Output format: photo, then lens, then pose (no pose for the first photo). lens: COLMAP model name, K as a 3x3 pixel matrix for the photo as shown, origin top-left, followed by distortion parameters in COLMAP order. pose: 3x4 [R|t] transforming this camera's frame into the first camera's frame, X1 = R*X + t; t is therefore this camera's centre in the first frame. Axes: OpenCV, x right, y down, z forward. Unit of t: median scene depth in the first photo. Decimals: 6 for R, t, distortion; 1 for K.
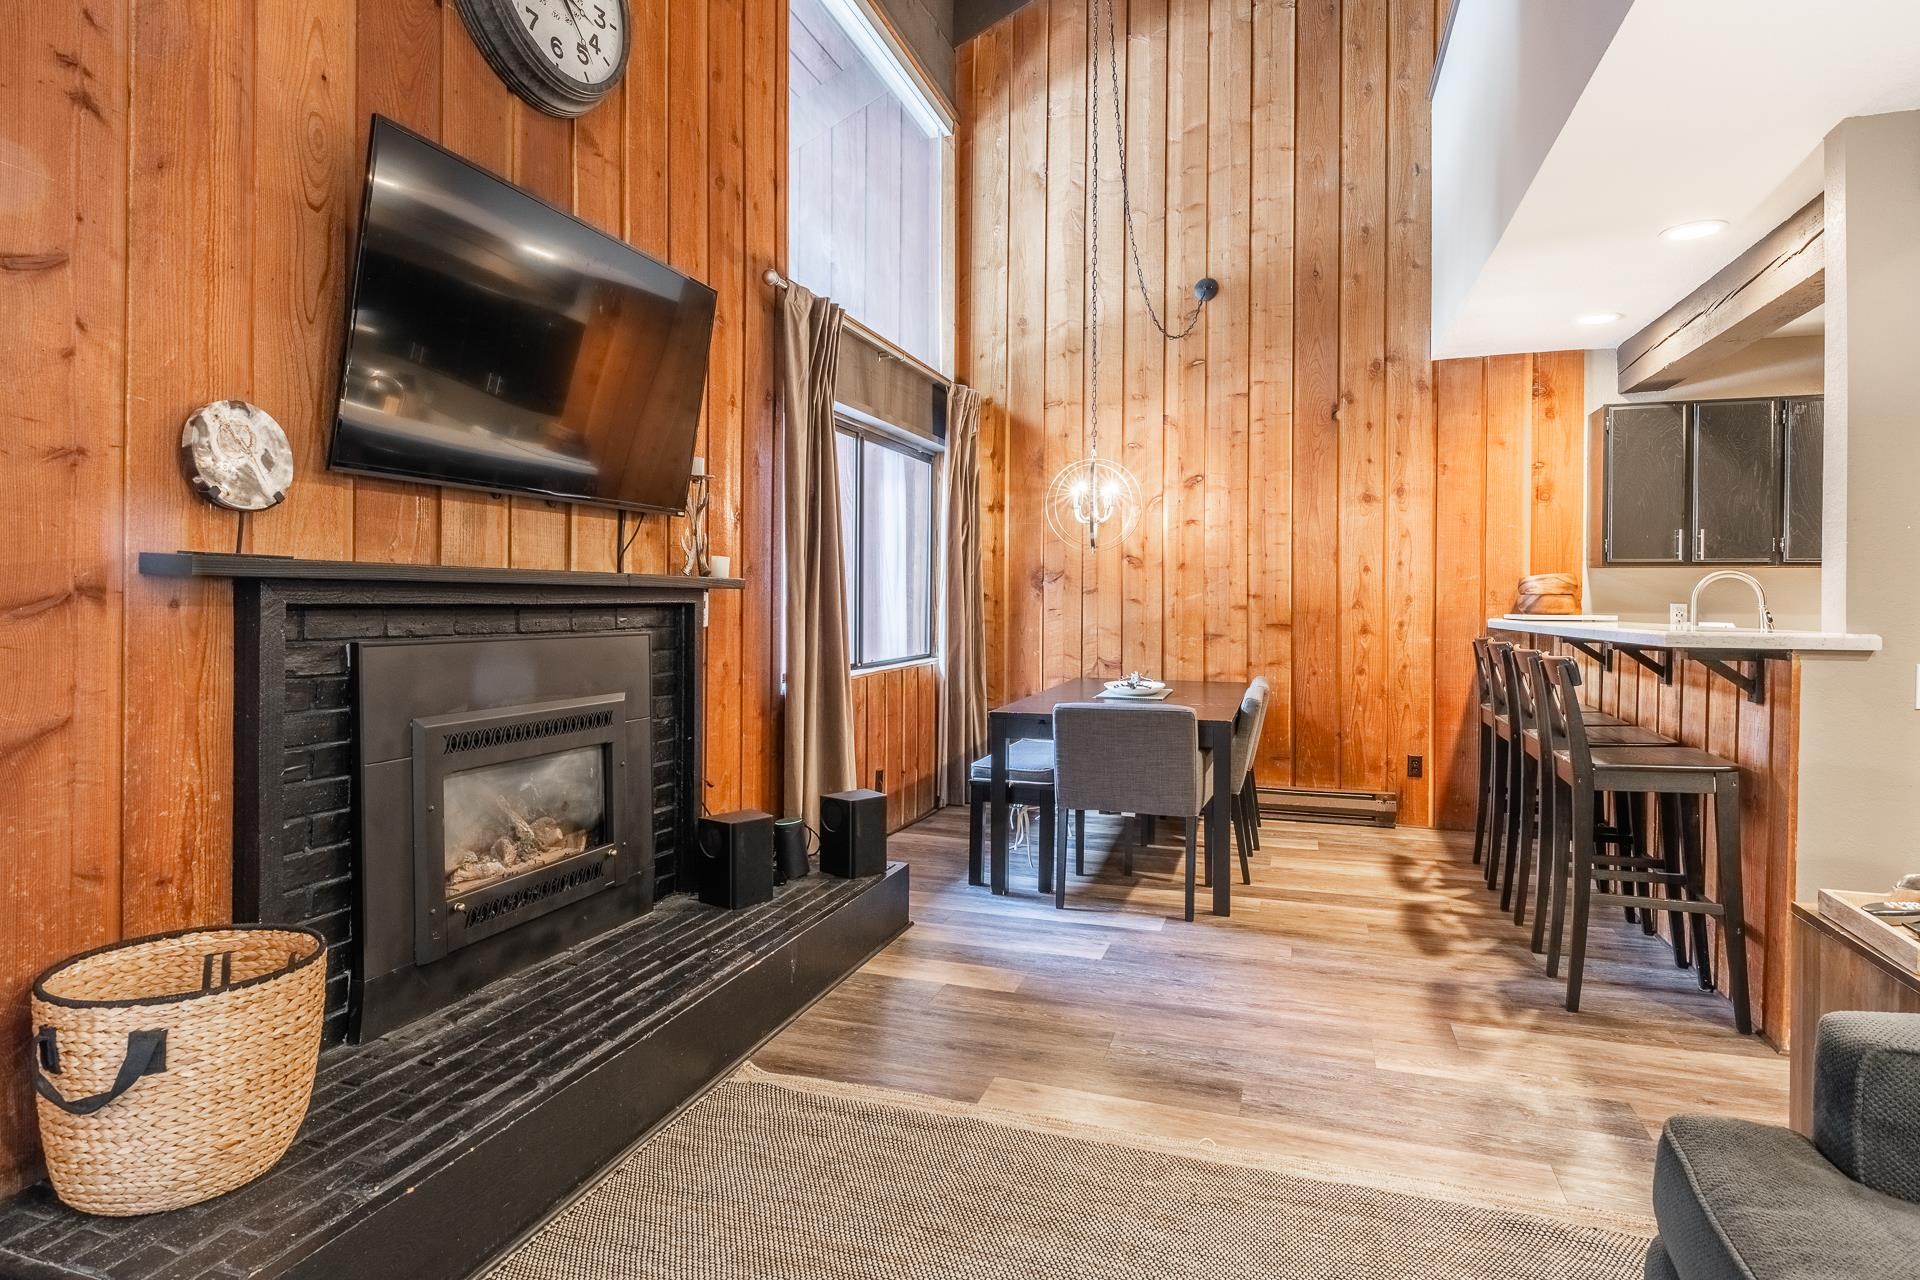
lens RADIAL K [[1015.0, 0, 943.2], [0, 1015.0, 601.8], [0, 0, 1]] dist [-0.003085, -0.001716]
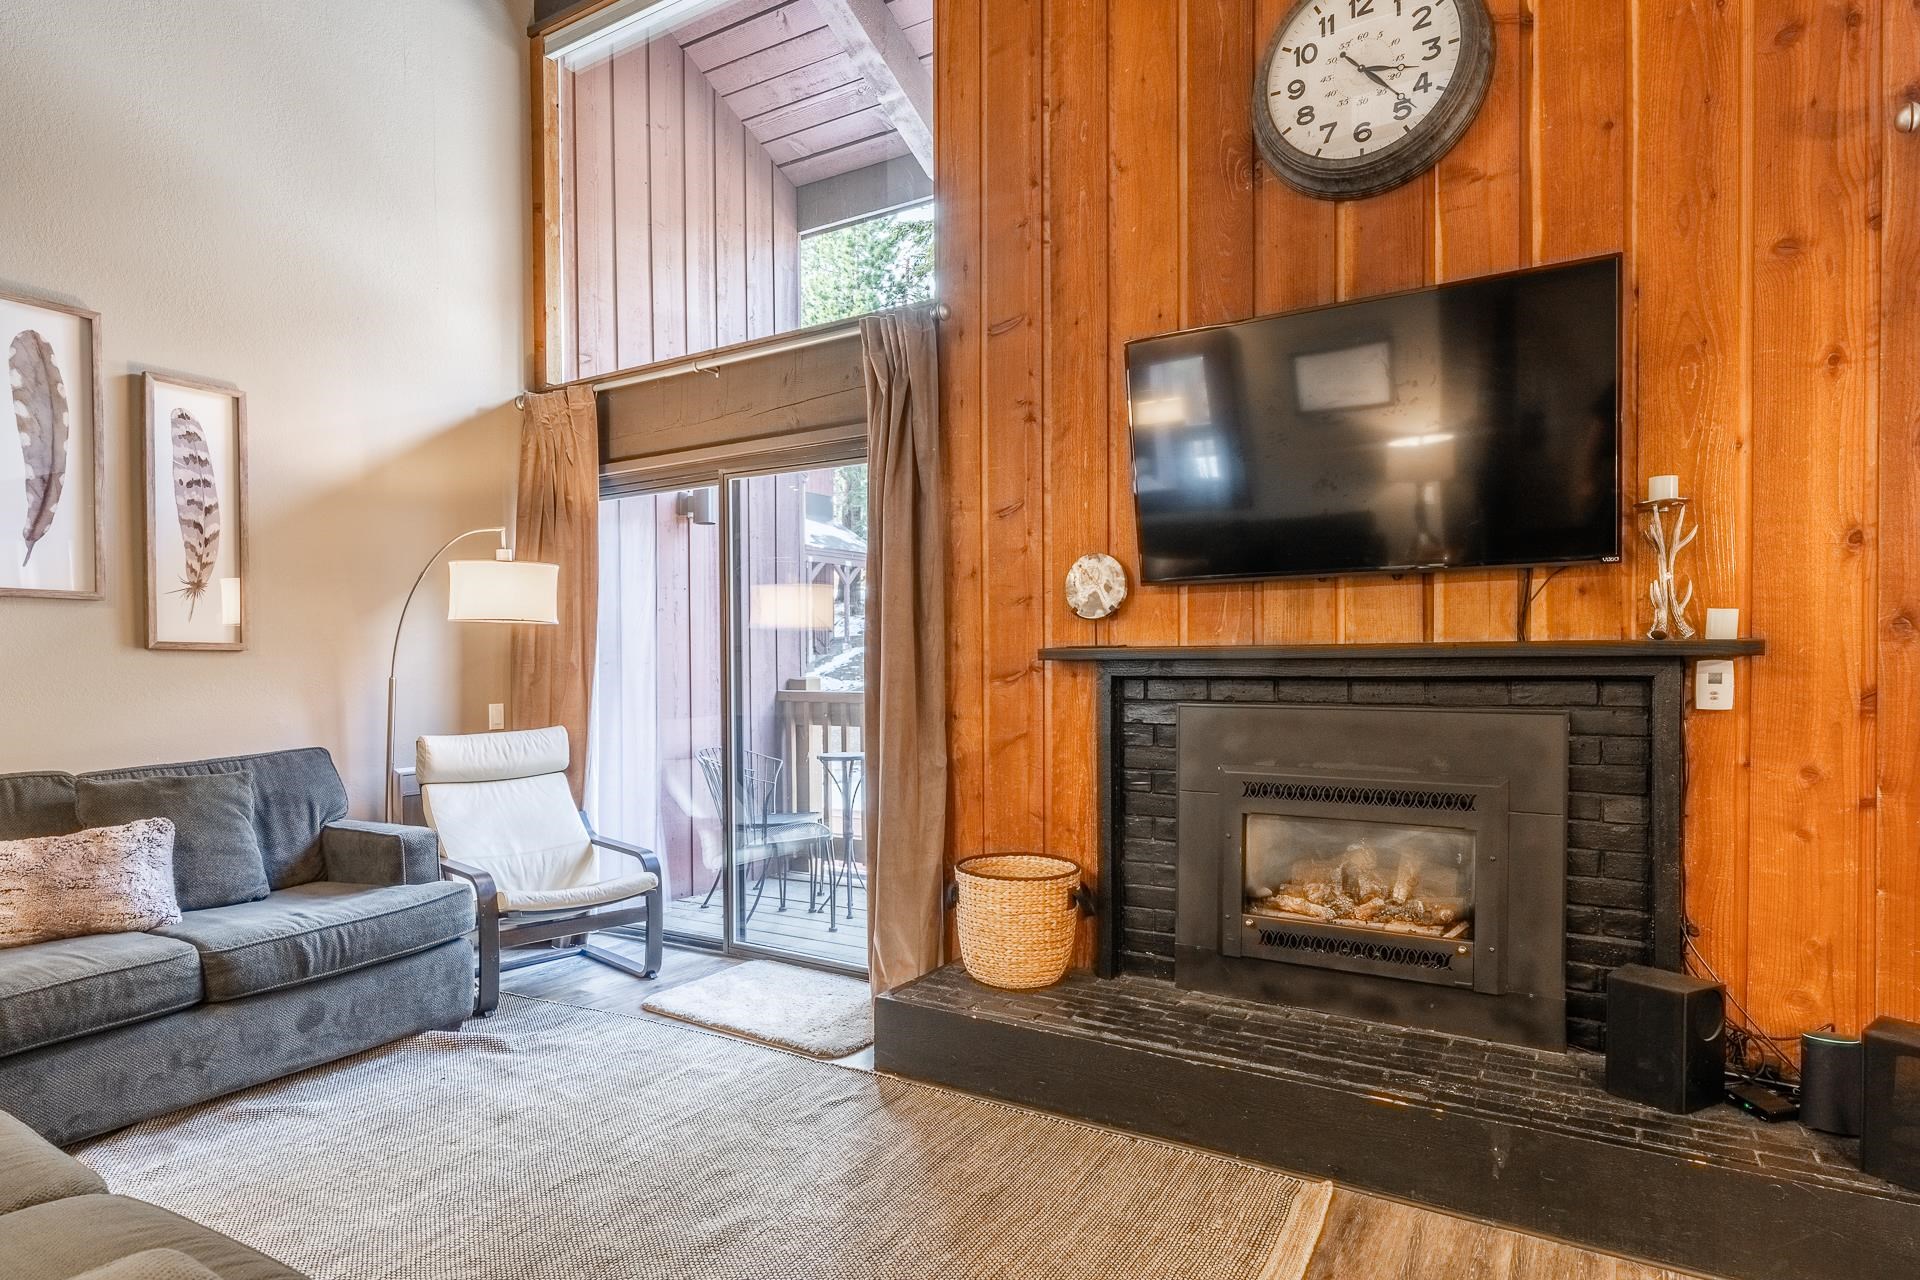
lens RADIAL K [[1061.2, 0, 944.4], [0, 1061.2, 676.0], [0, 0, 1]] dist [-0.004911, -0.000274]
pose [[-0.222380, 0.008645, -0.974922, 0.379427], [0.004284, 0.999960, 0.007890, -0.004353], [0.974951, -0.002422, -0.222408, 0.411747]]
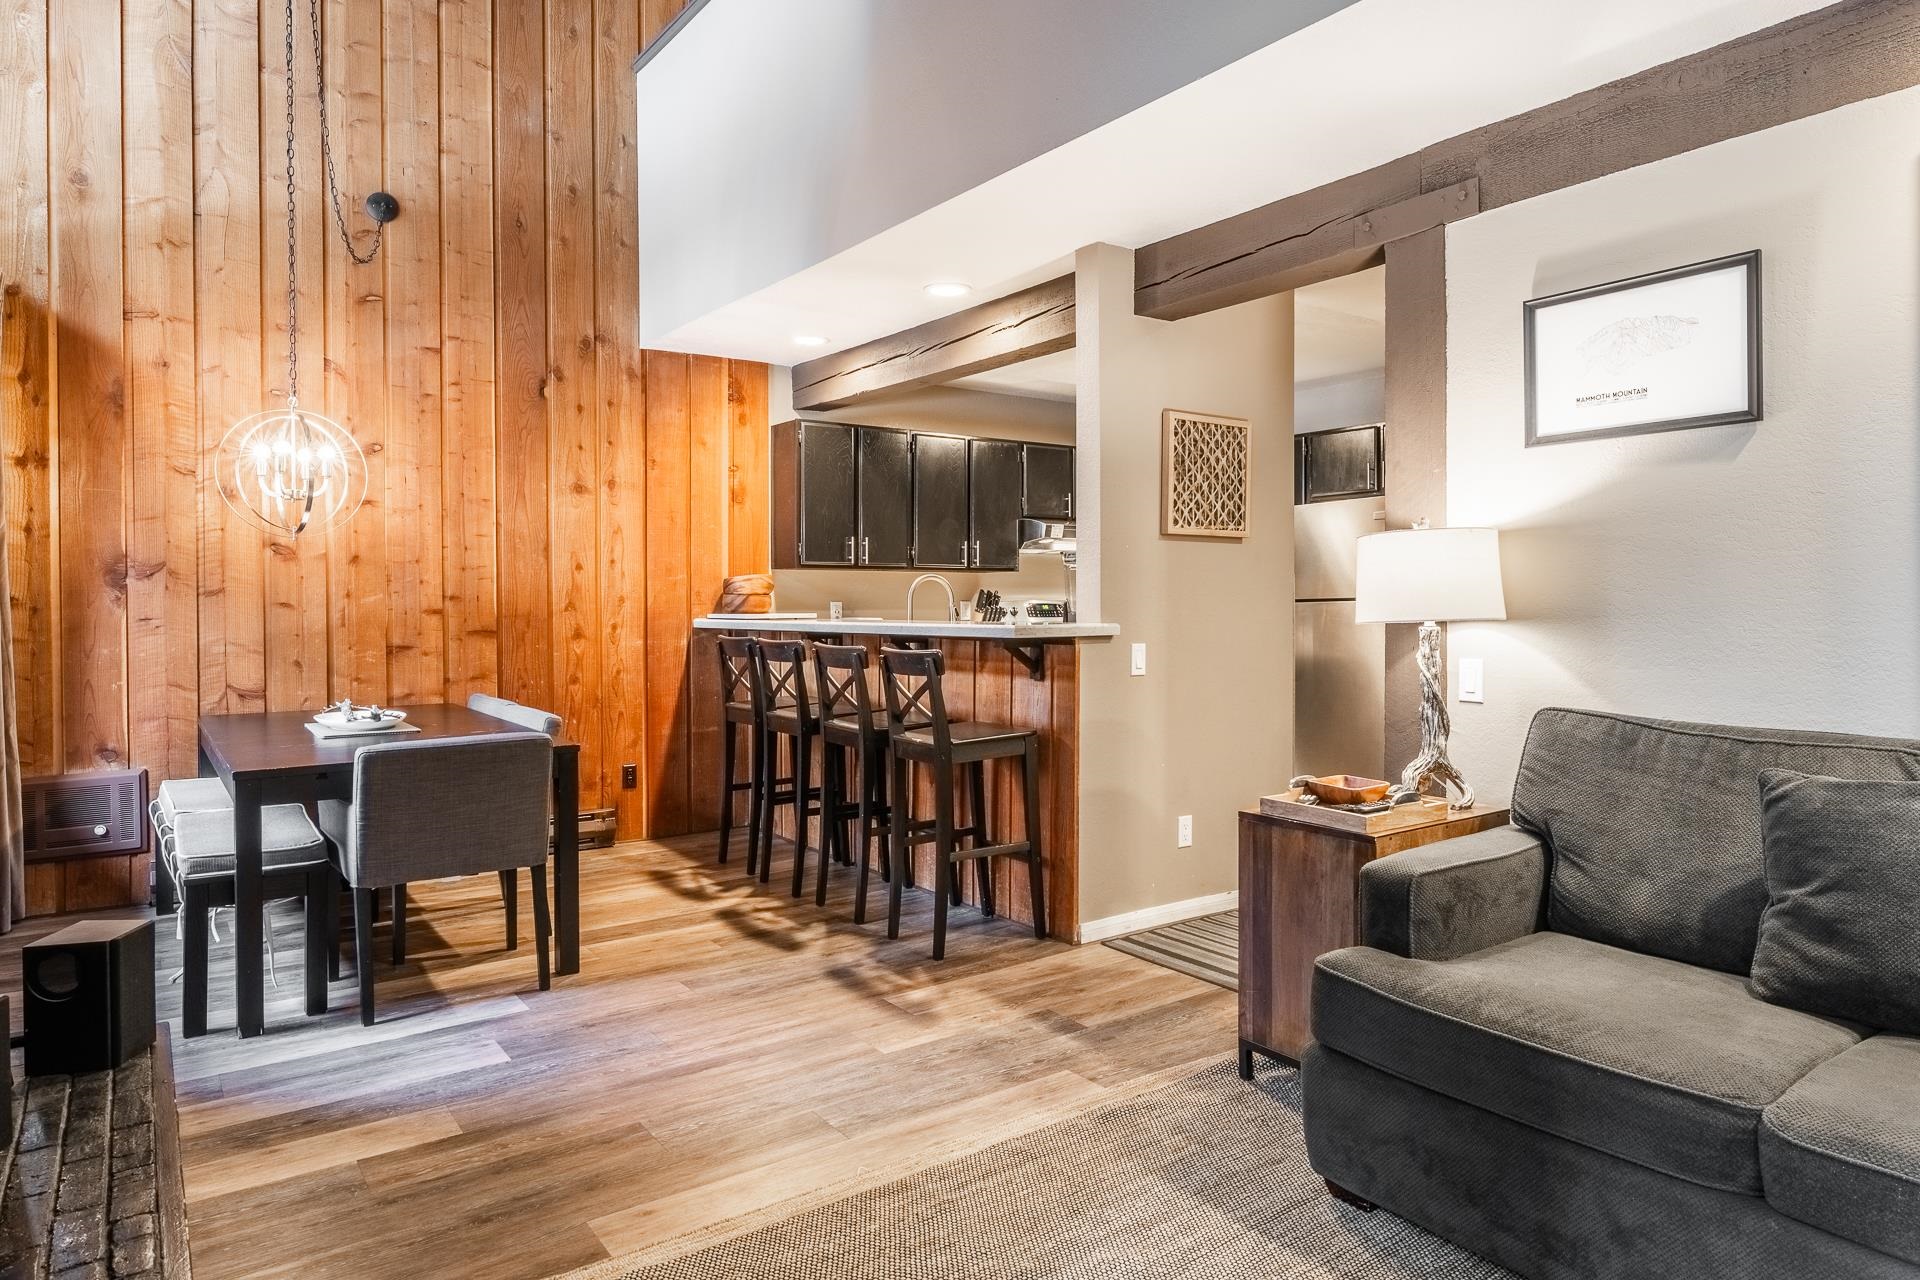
lens RADIAL K [[1172.7, 0, 965.8], [0, 1172.7, 609.2], [0, 0, 1]] dist [-0.001426, -0.001296]
pose [[0.575679, -0.015264, 0.817534, -0.239082], [0.008932, 0.999883, 0.012379, -0.004473], [-0.817627, 0.000176, 0.575748, 0.115295]]
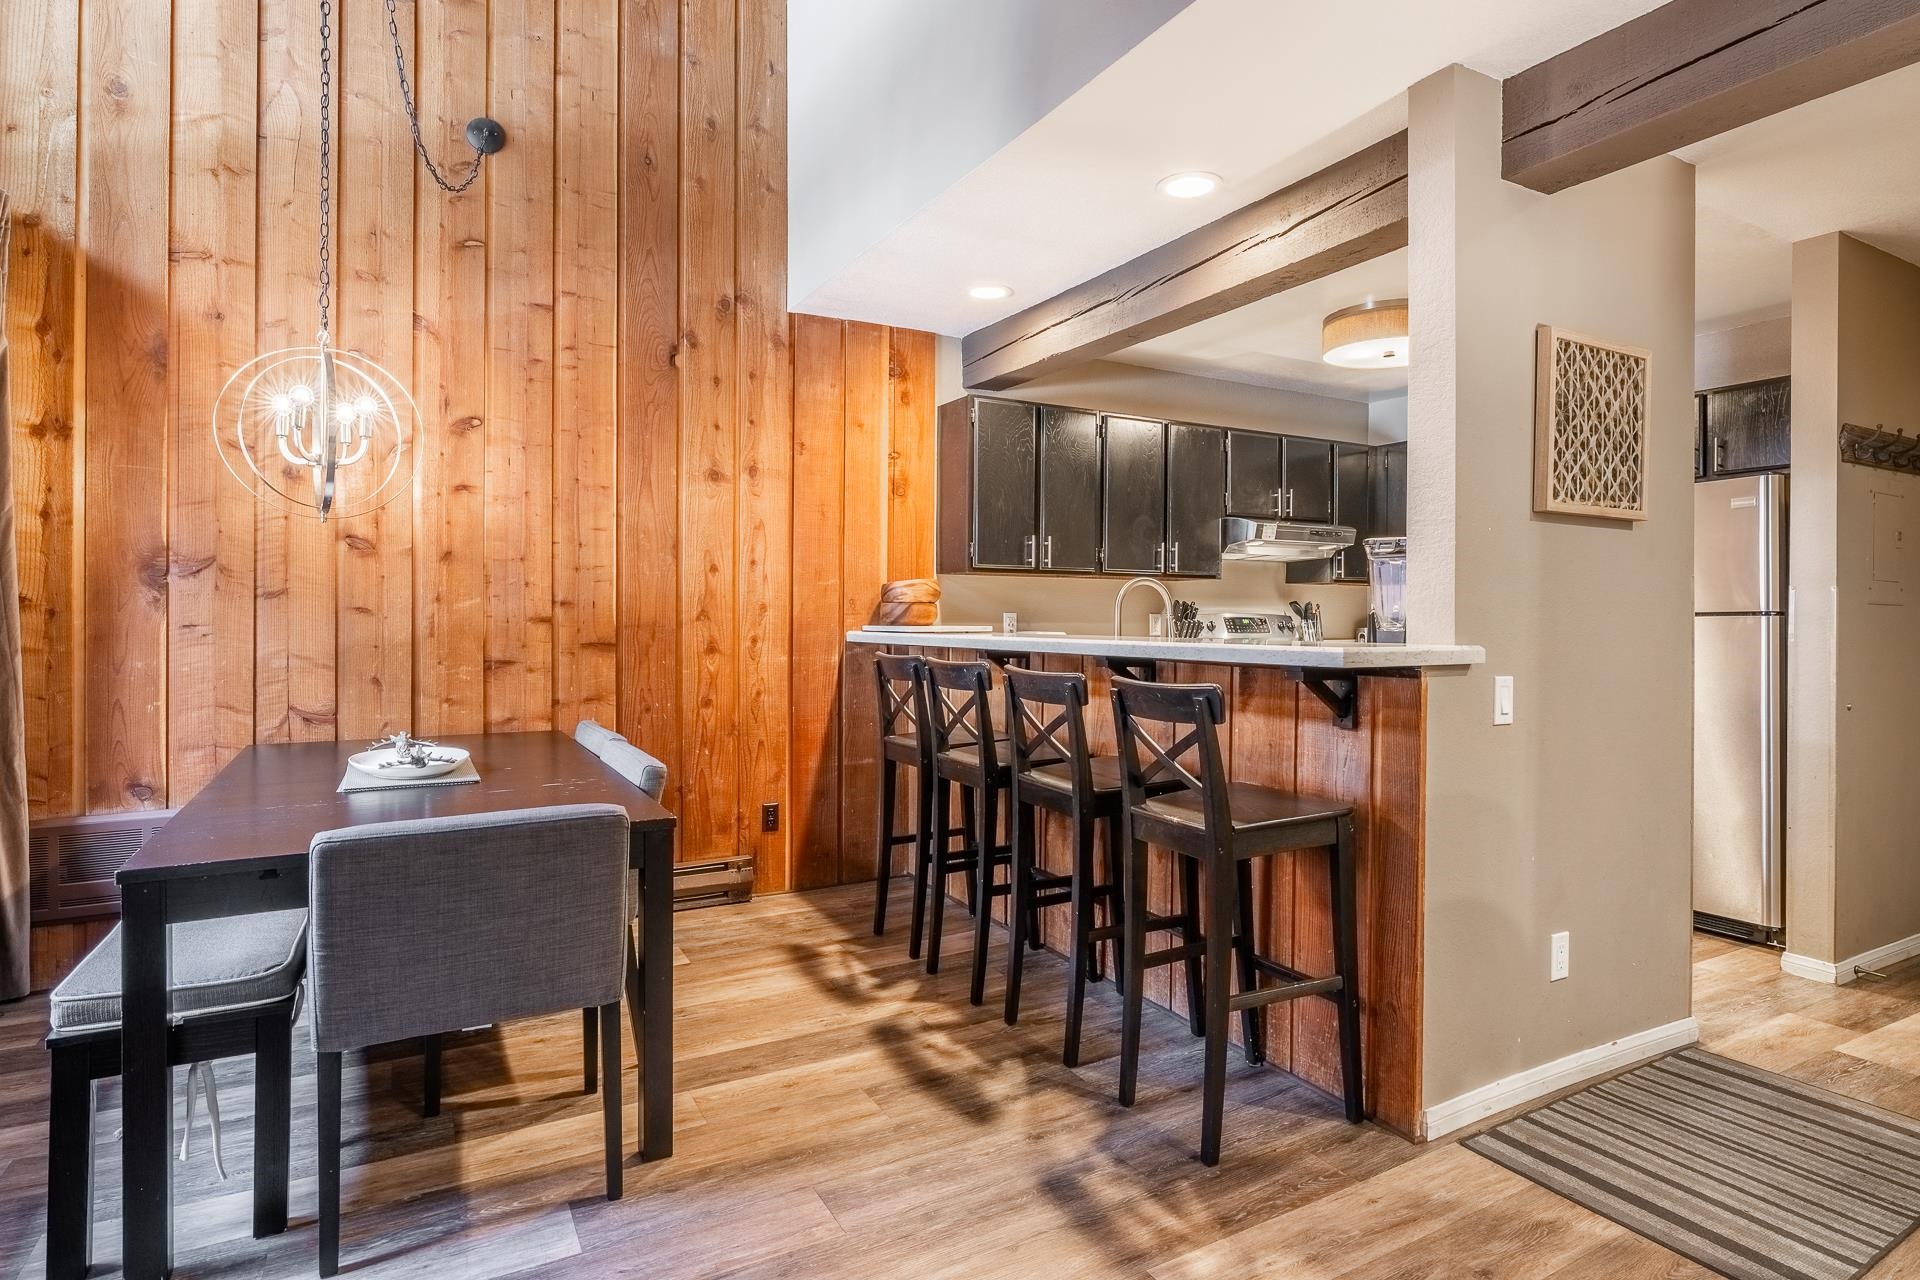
lens RADIAL K [[1015.0, 0, 969.1], [0, 1015.0, 613.9], [0, 0, 1]] dist [-0.003085, -0.001716]
pose [[0.663073, -0.002812, 0.748549, -0.026560], [0.001383, 0.999996, 0.002532, 0.000245], [-0.748553, -0.000644, 0.663074, 0.349443]]
